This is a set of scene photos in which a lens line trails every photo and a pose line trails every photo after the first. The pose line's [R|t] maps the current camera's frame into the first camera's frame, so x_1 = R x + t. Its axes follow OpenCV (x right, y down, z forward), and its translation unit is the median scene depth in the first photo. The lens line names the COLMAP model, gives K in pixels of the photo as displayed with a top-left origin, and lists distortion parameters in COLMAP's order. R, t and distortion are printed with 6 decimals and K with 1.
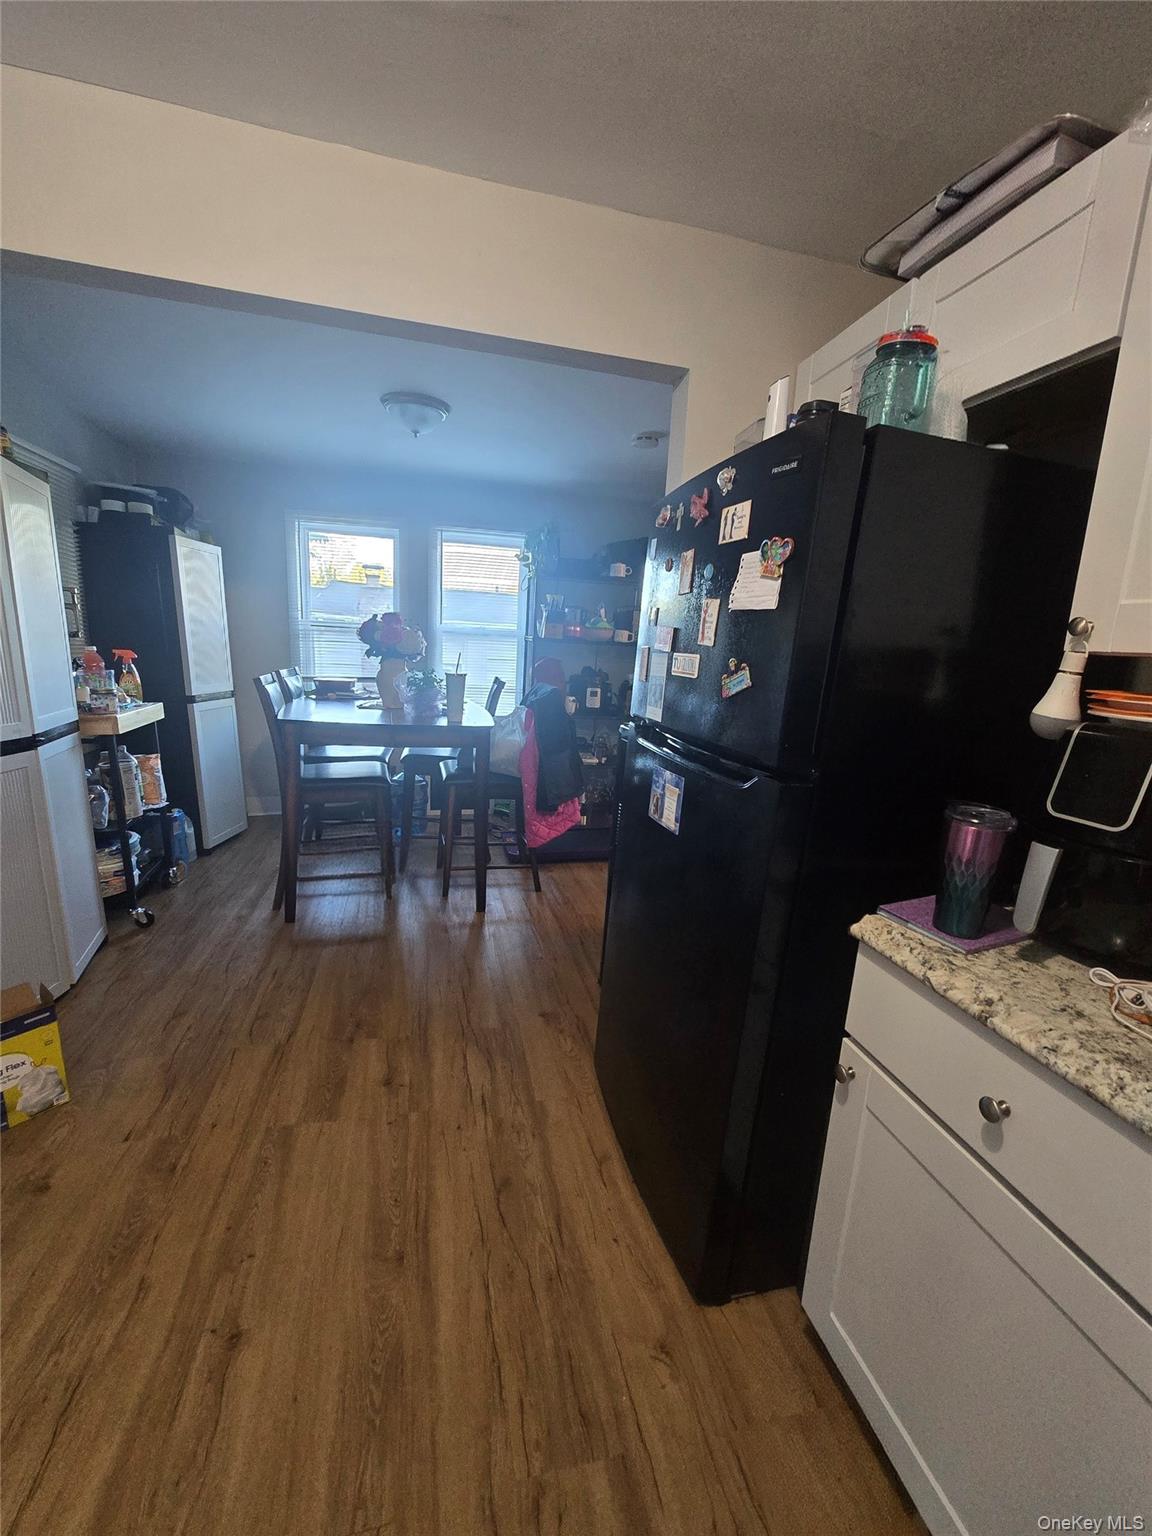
lens RADIAL K [[622.6, 0, 570.4], [0, 622.6, 779.0], [0, 0, 1]] dist [-0.003019, 0.001314]
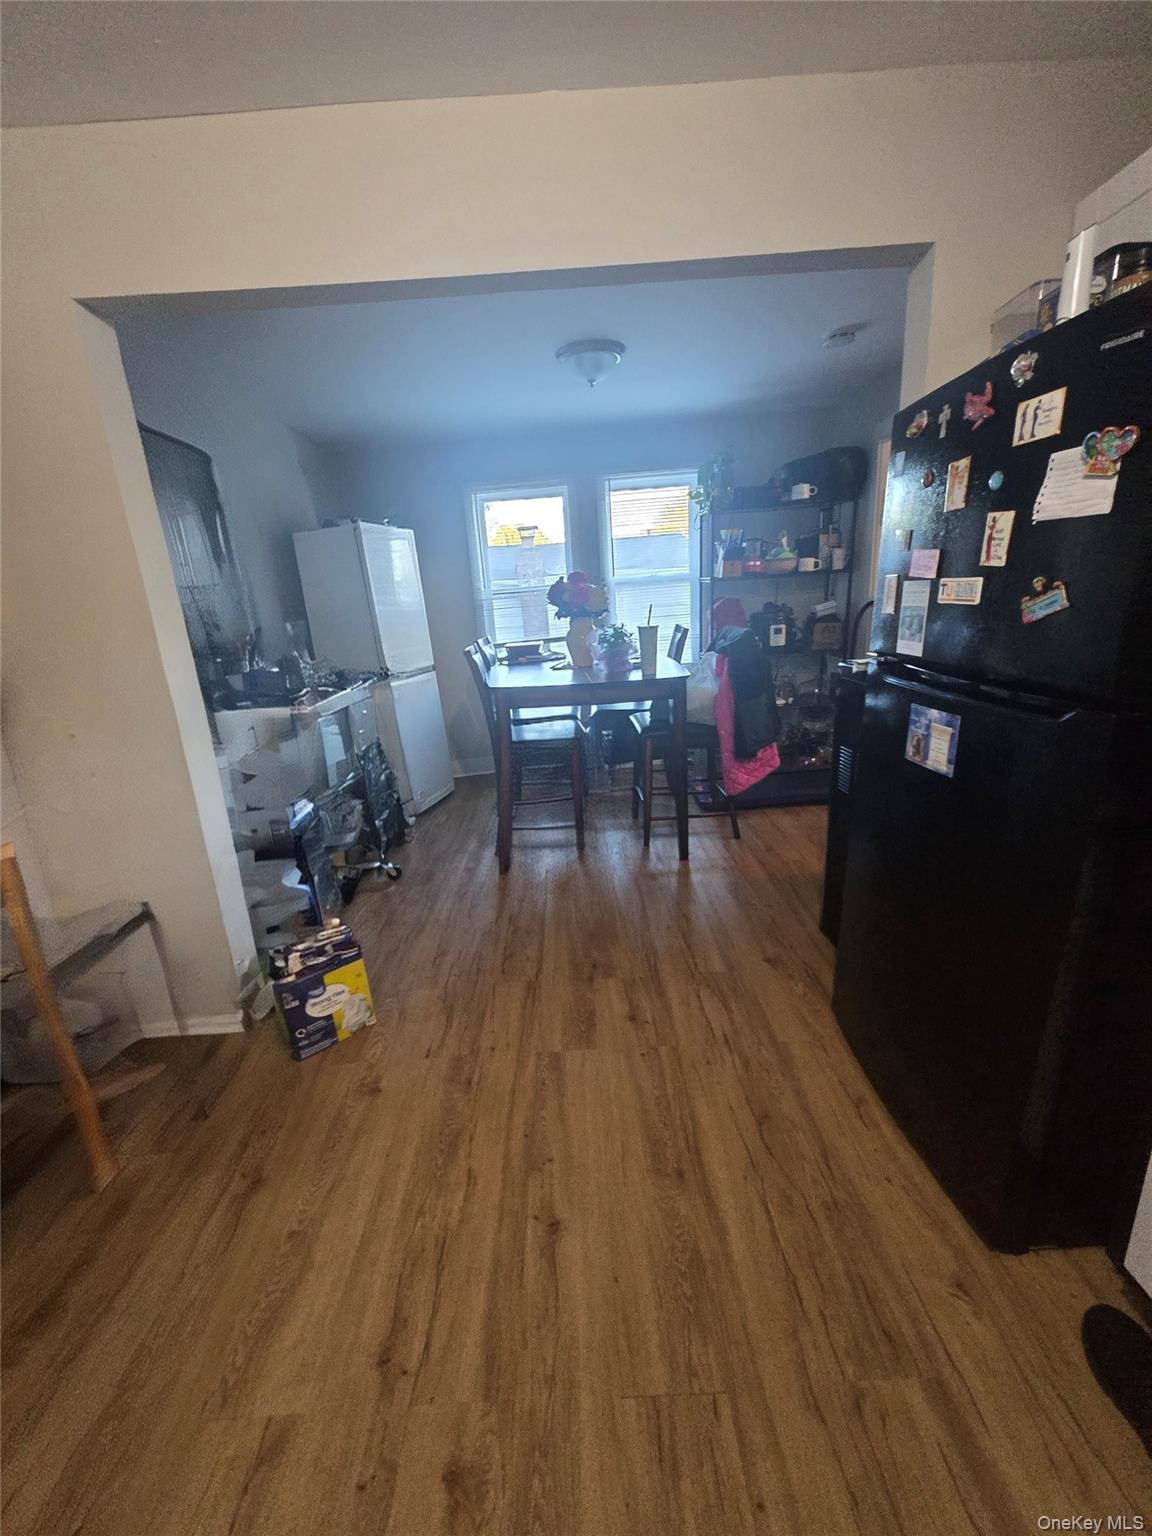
lens RADIAL K [[622.6, 0, 570.7], [0, 622.6, 782.5], [0, 0, 1]] dist [-0.003019, 0.001314]
pose [[0.968575, -0.049834, -0.243676, -0.127414], [0.071250, 0.994255, 0.079873, -0.014307], [0.238296, -0.094725, 0.966562, -0.032064]]
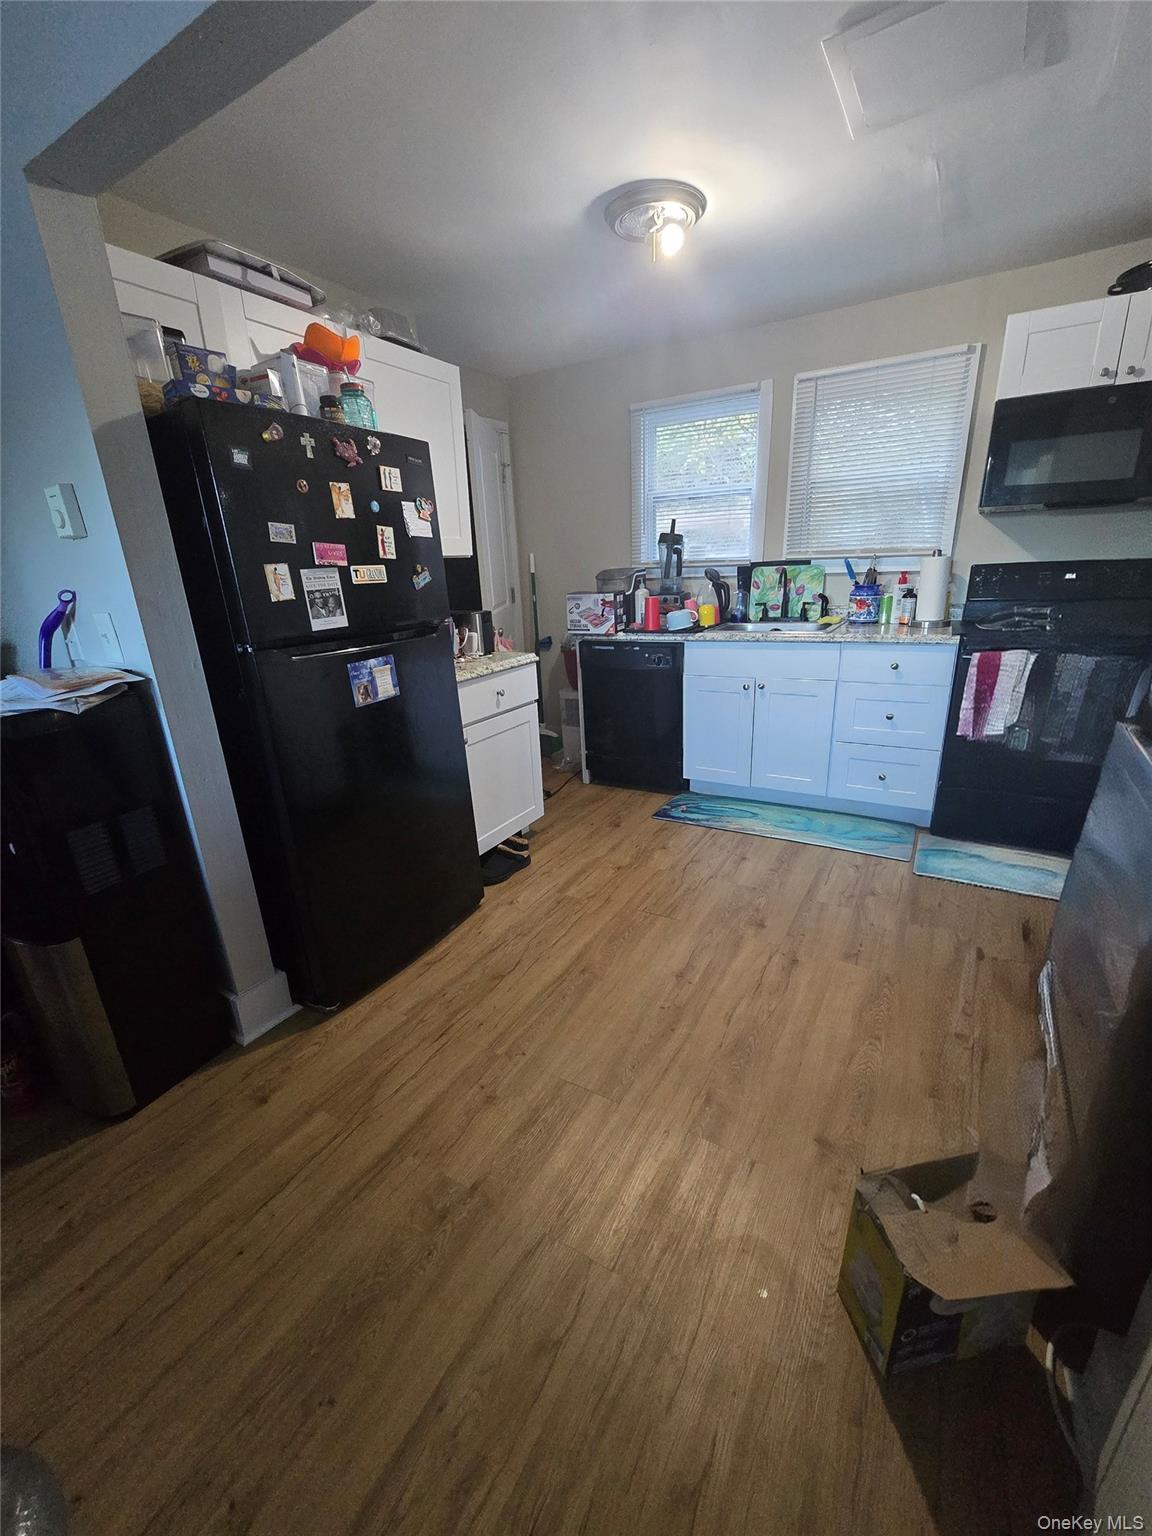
lens RADIAL K [[622.6, 0, 572.2], [0, 622.6, 784.1], [0, 0, 1]] dist [-0.003019, 0.001314]
pose [[-0.713372, -0.254250, 0.653037, -0.920694], [0.152107, 0.853472, 0.498447, -0.324778], [-0.684079, 0.454909, -0.570170, 1.357033]]
